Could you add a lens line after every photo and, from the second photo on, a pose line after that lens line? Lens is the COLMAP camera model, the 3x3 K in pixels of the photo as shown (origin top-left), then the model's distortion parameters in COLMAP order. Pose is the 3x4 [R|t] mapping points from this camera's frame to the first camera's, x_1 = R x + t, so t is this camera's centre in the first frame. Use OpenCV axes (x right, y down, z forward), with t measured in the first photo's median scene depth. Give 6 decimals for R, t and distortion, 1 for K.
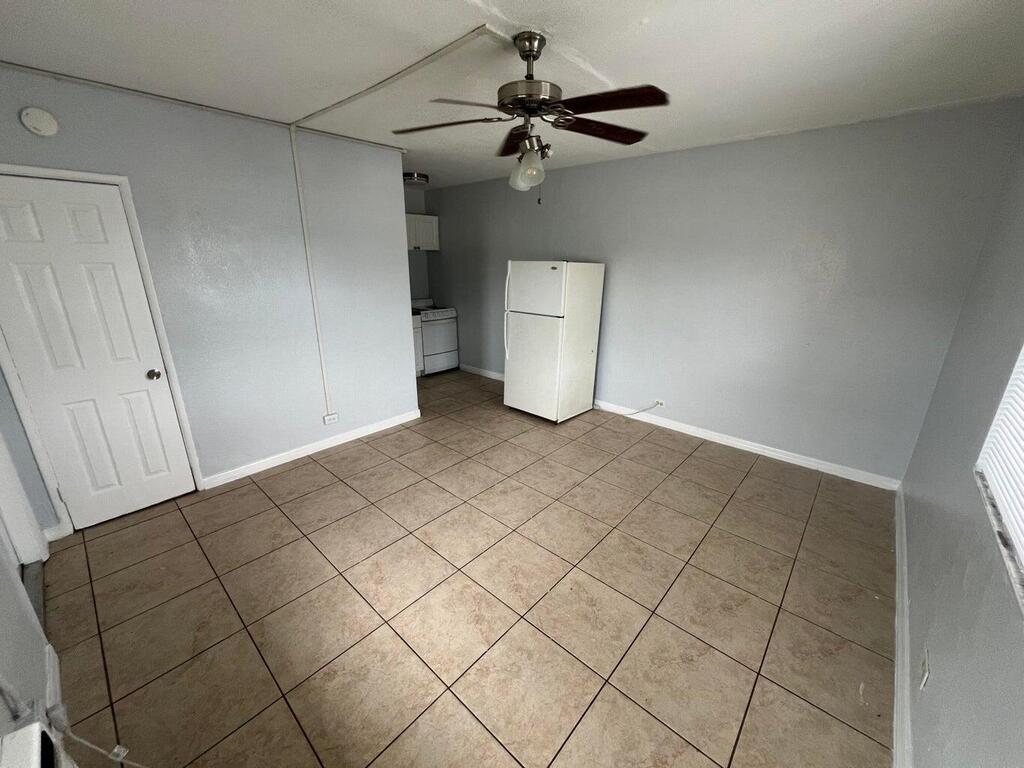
lens RADIAL K [[408.2, 0, 511.0], [0, 408.2, 385.1], [0, 0, 1]] dist [-0.008167, 0.000758]
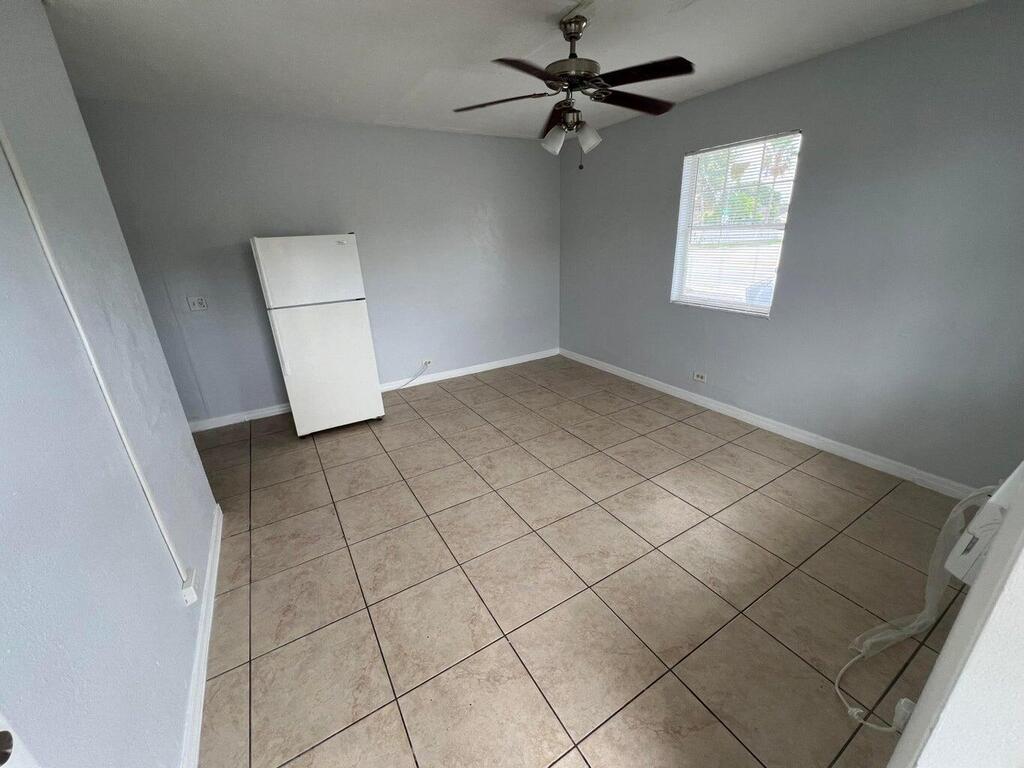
lens RADIAL K [[408.2, 0, 512.5], [0, 408.2, 383.3], [0, 0, 1]] dist [-0.008167, 0.000758]
pose [[0.289635, -0.350526, 0.890642, -0.784856], [0.329552, 0.910152, 0.251035, -0.144583], [-0.898614, 0.220804, 0.379128, 0.524081]]
